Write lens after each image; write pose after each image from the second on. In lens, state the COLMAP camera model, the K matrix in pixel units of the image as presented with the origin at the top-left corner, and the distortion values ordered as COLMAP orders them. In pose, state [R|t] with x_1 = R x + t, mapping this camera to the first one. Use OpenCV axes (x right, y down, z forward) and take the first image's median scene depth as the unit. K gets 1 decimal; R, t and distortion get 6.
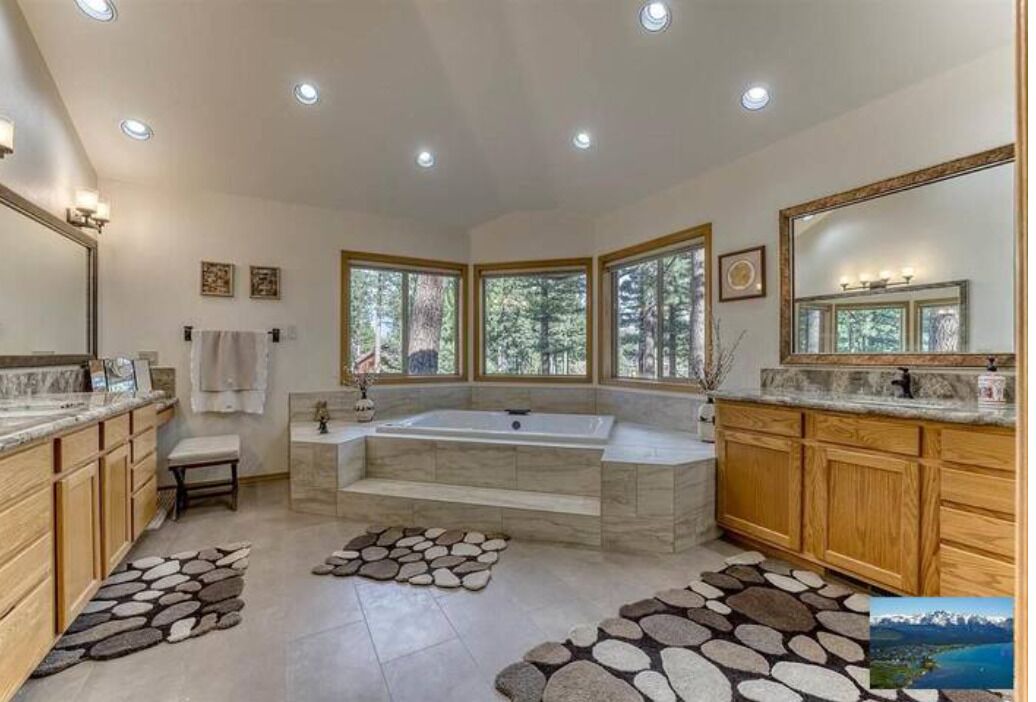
lens RADIAL K [[421.4, 0, 517.2], [0, 421.4, 354.9], [0, 0, 1]] dist [-0.000608, 0.000079]
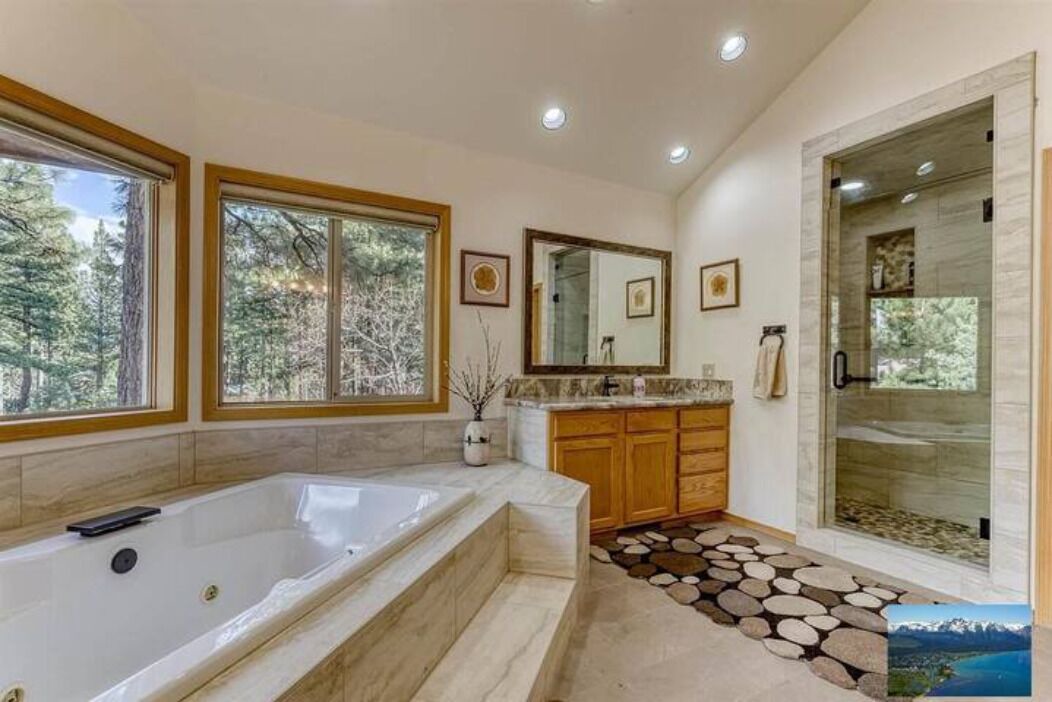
lens RADIAL K [[512.6, 0, 520.1], [0, 512.6, 365.6], [0, 0, 1]] dist [-0.001493, -0.000046]
pose [[-0.003133, -0.008241, 0.999961, -0.820441], [-0.014614, 0.999860, 0.008195, -0.013021], [-0.999888, -0.014587, -0.003253, 1.263393]]
